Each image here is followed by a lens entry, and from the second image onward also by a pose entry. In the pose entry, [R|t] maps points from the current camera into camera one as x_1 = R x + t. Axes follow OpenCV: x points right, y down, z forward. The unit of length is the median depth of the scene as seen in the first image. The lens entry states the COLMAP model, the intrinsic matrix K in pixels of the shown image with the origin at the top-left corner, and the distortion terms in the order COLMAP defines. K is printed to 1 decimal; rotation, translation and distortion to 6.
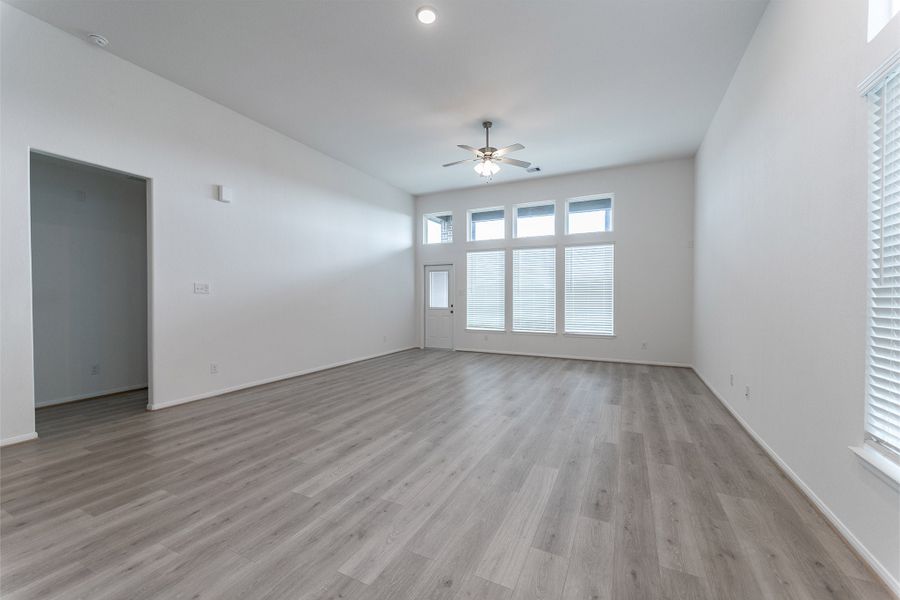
lens RADIAL K [[361.2, 0, 449.6], [0, 361.2, 304.5], [0, 0, 1]] dist [0.000695, 0.000357]
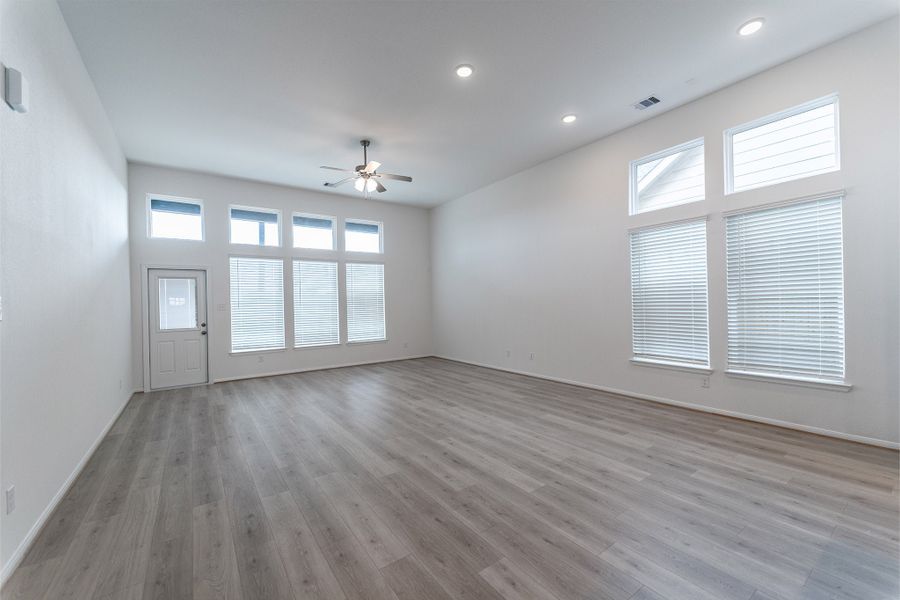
lens RADIAL K [[363.7, 0, 452.0], [0, 363.7, 303.7], [0, 0, 1]] dist [0.001129, 0.000086]
pose [[0.471262, -0.014458, 0.881875, -0.941639], [0.042376, 0.999082, -0.006265, -0.031625], [-0.880974, 0.040322, 0.471443, 0.420267]]
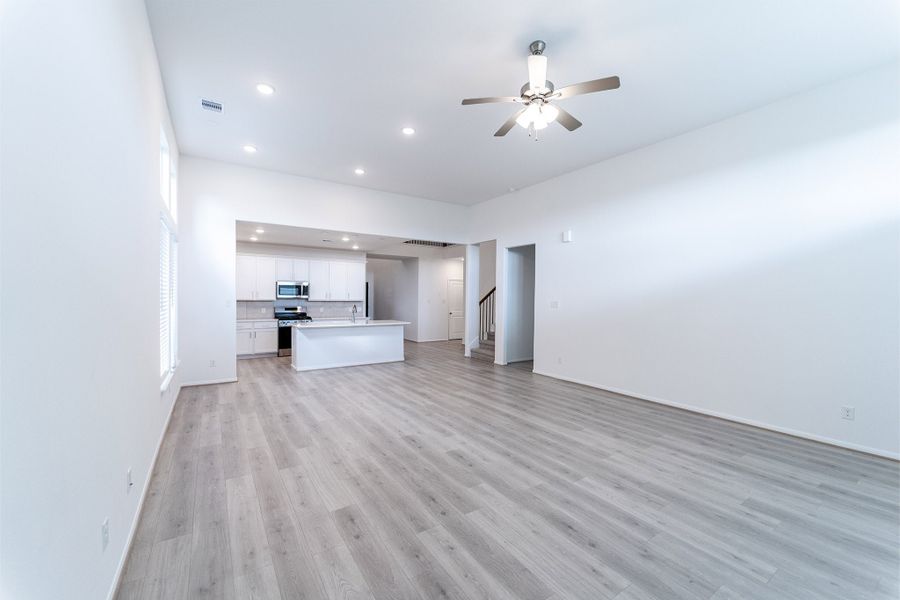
lens RADIAL K [[361.2, 0, 449.6], [0, 361.2, 304.5], [0, 0, 1]] dist [0.000695, 0.000357]
pose [[-0.507306, 0.010541, -0.861702, 0.983665], [-0.029666, 0.999119, 0.029687, -0.089726], [0.861255, 0.040624, -0.506546, 1.627106]]
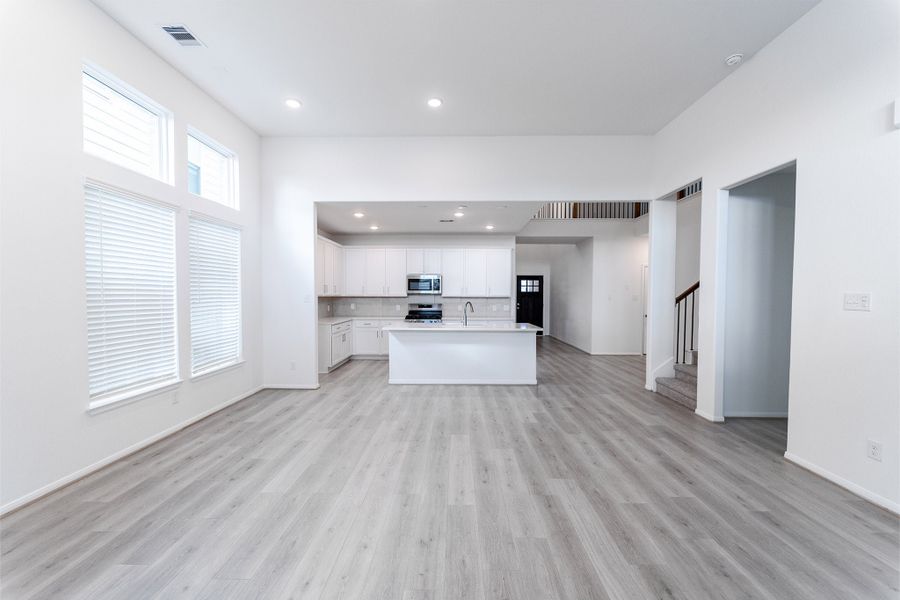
lens RADIAL K [[361.2, 0, 449.6], [0, 361.2, 304.5], [0, 0, 1]] dist [0.000695, 0.000357]
pose [[-0.905385, 0.007588, -0.424523, 0.178347], [-0.014084, 0.998753, 0.047890, -0.069678], [0.424357, 0.049338, -0.904150, 1.463831]]
